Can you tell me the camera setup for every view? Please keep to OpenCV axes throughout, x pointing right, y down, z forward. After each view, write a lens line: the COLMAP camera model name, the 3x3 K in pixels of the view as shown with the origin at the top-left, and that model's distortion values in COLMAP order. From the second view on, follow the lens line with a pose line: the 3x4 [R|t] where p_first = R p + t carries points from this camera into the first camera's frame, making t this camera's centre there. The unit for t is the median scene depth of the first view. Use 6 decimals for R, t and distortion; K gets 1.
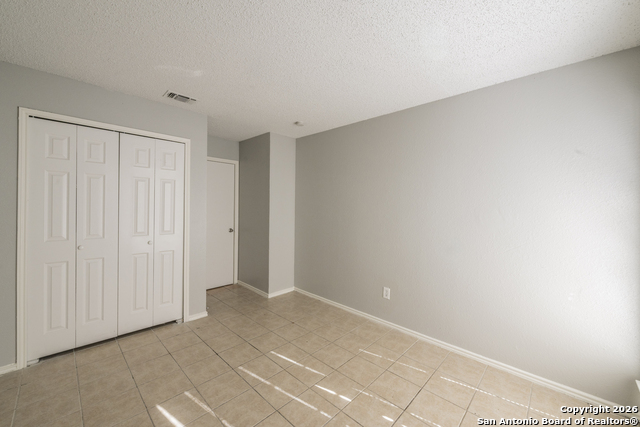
lens RADIAL K [[254.0, 0, 320.0], [0, 254.0, 213.5], [0, 0, 1]] dist [-0.000736, -0.000236]
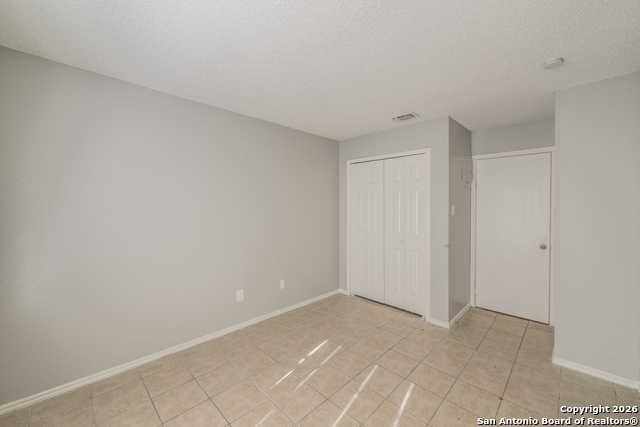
lens RADIAL K [[254.0, 0, 320.0], [0, 254.0, 213.5], [0, 0, 1]] dist [-0.000736, -0.000236]
pose [[-0.012812, 0.010433, -0.999863, 0.683248], [-0.038086, 0.999215, 0.010915, -0.019740], [0.999192, 0.038221, -0.012404, 0.715932]]
